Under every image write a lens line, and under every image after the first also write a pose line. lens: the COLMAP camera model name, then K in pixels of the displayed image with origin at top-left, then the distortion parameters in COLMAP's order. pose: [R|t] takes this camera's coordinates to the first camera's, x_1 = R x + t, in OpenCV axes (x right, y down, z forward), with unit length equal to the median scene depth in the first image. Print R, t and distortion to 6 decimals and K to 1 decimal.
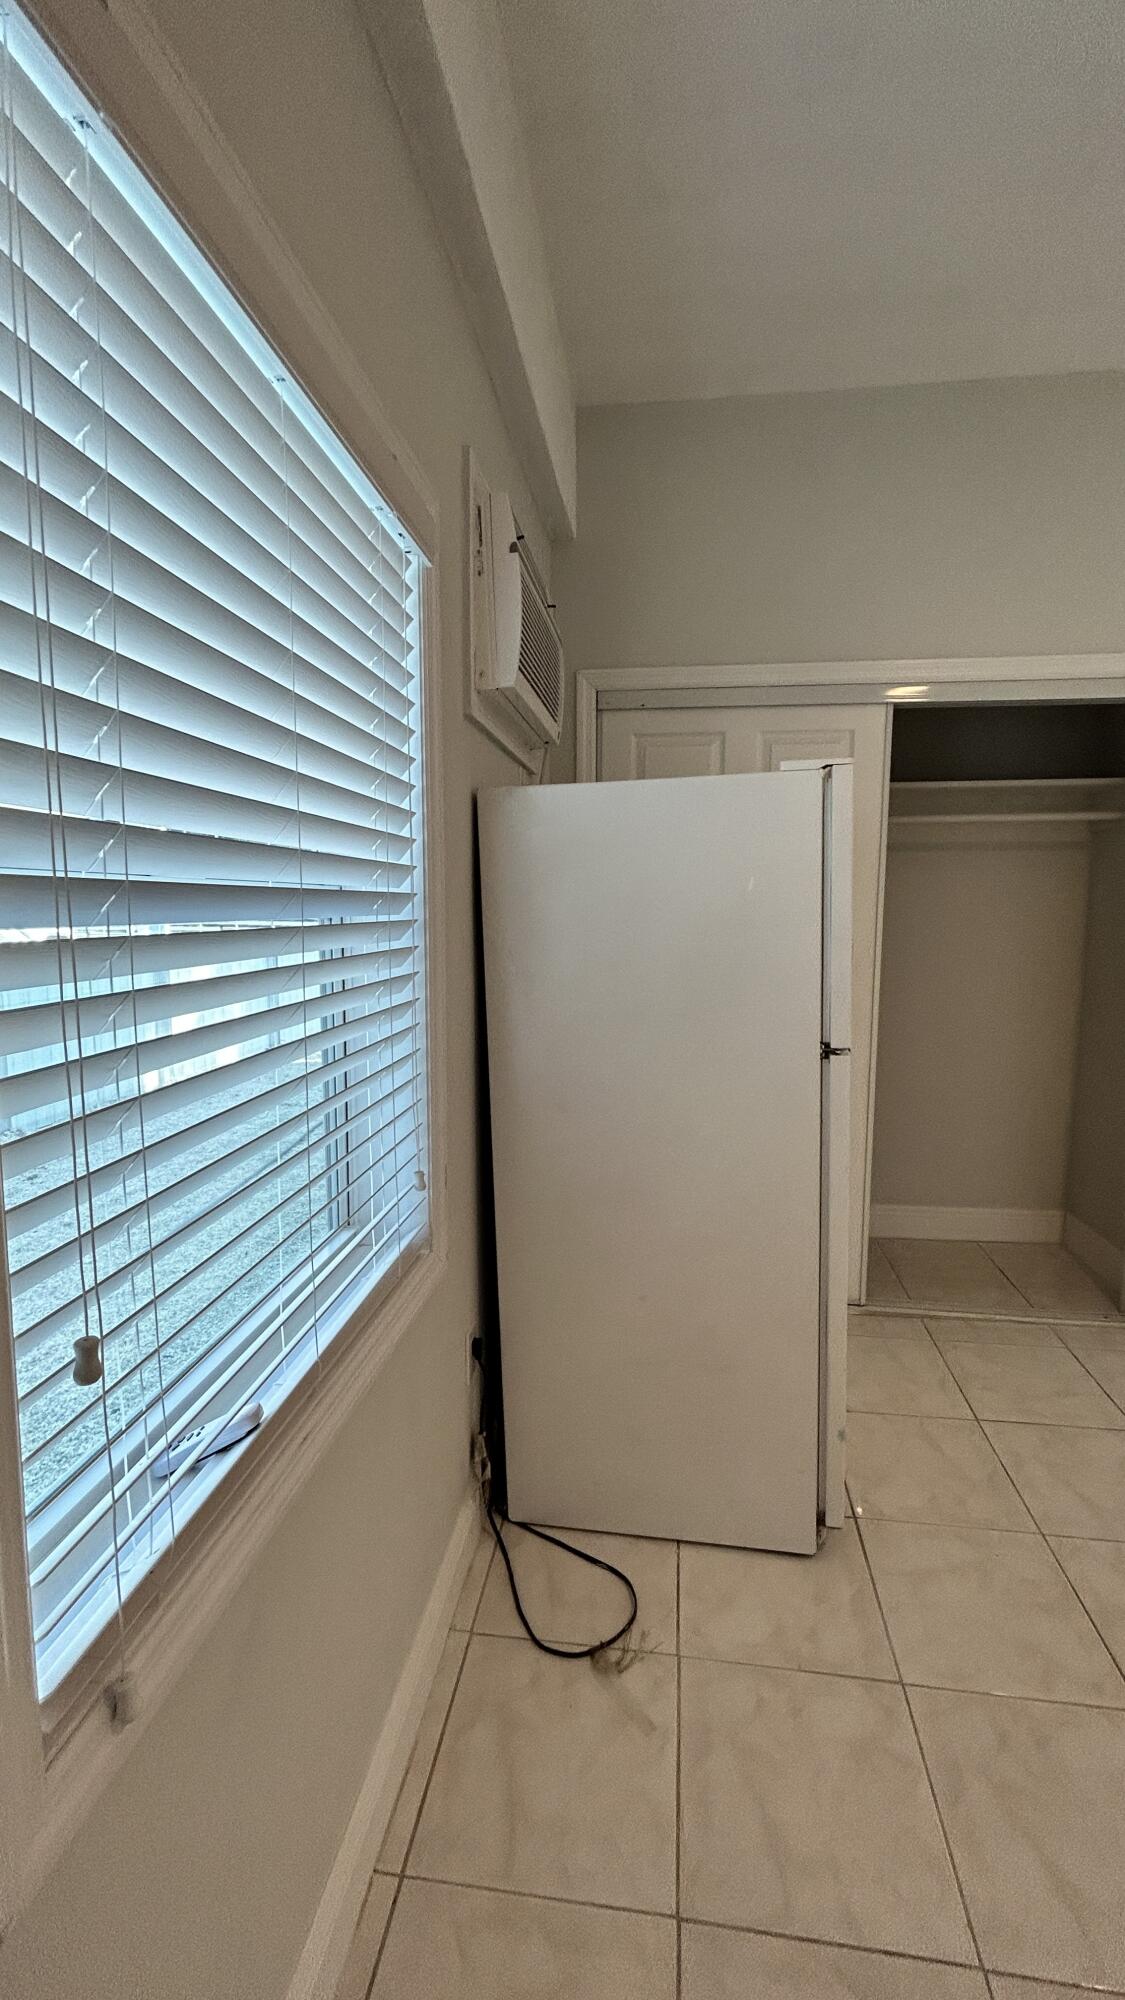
lens RADIAL K [[808.8, 0, 562.5], [0, 808.8, 1000.0], [0, 0, 1]] dist [0.007356, 0.000160]
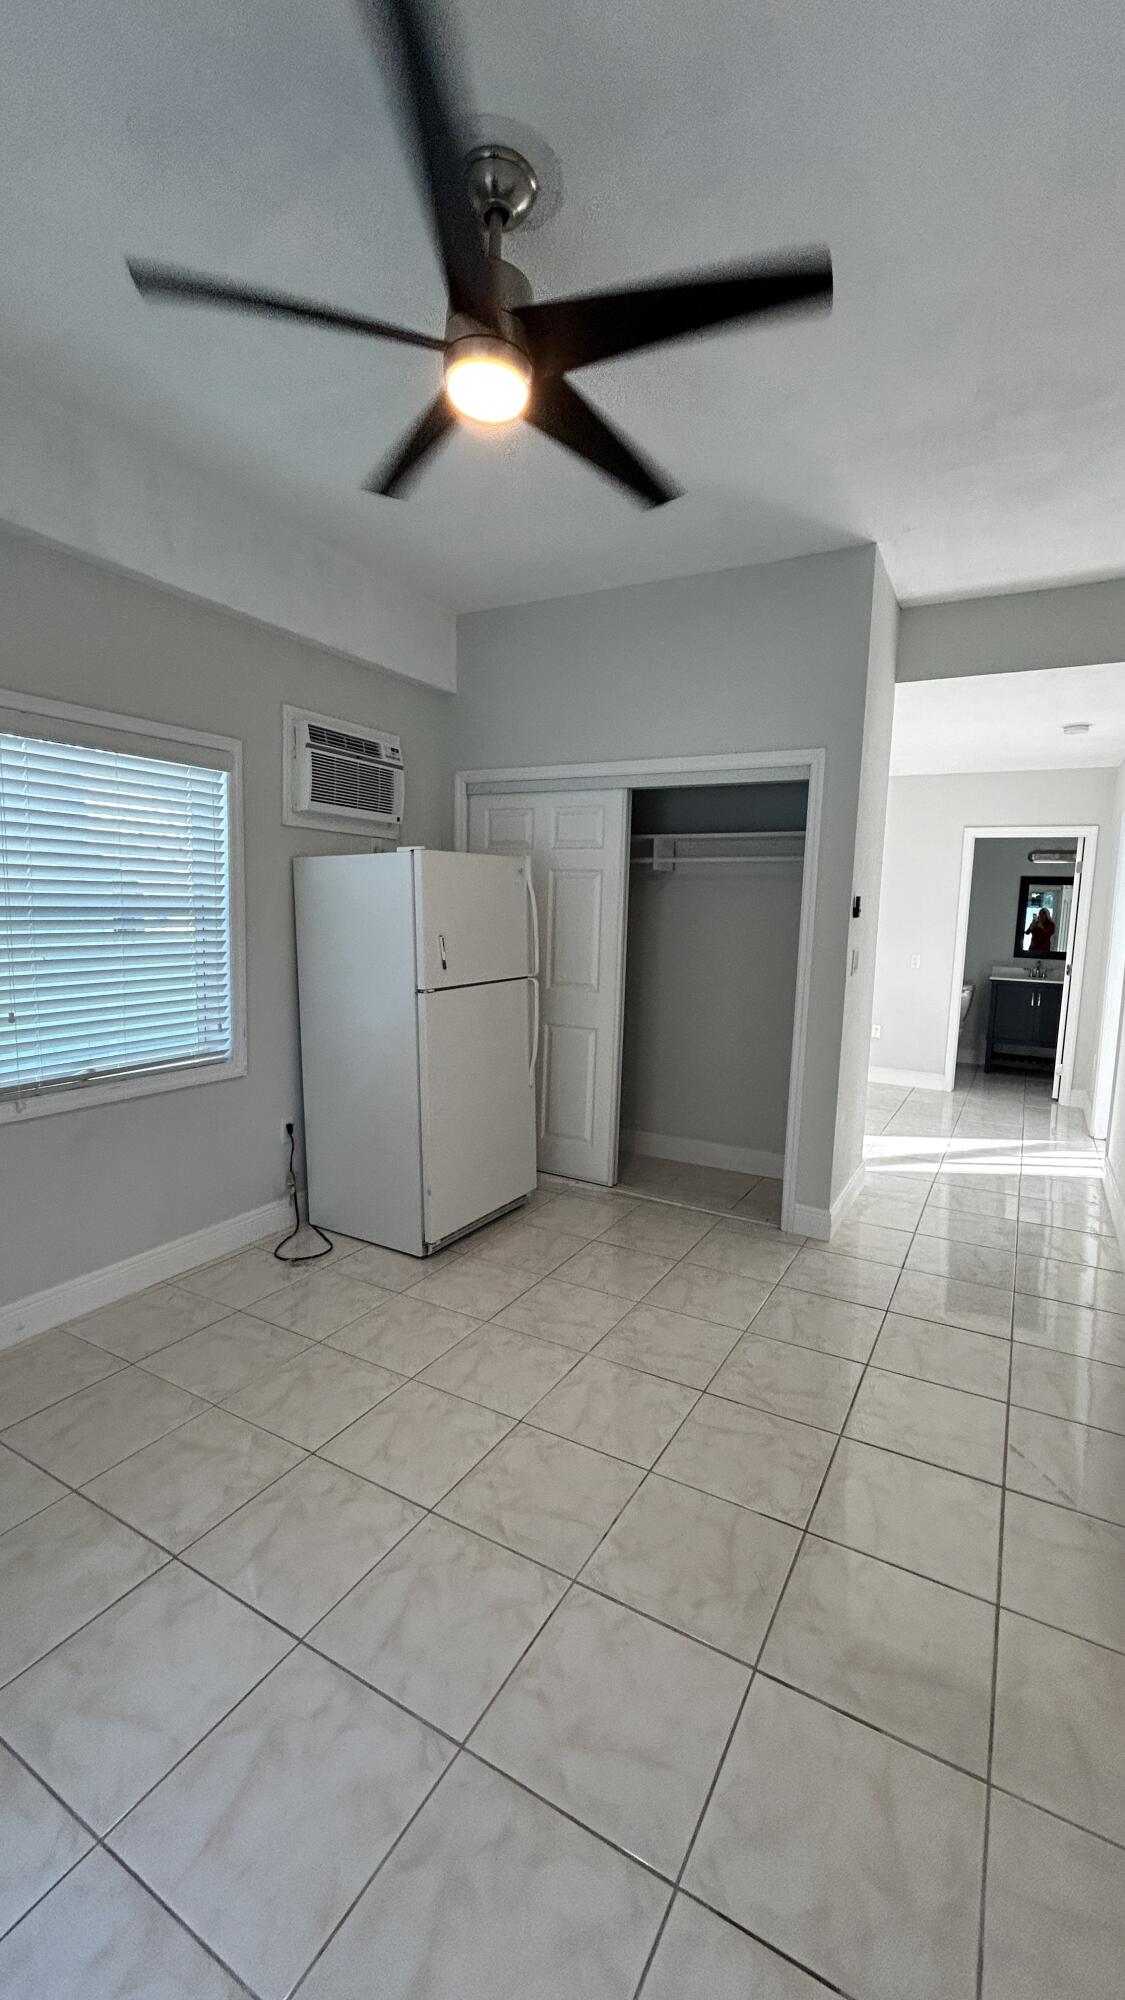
lens RADIAL K [[808.8, 0, 562.5], [0, 808.8, 1000.0], [0, 0, 1]] dist [0.007356, 0.000160]
pose [[0.927074, 0.065459, -0.369119, 1.269407], [-0.066585, 0.997734, 0.009702, 0.037441], [0.368918, 0.015584, 0.929331, -0.653506]]
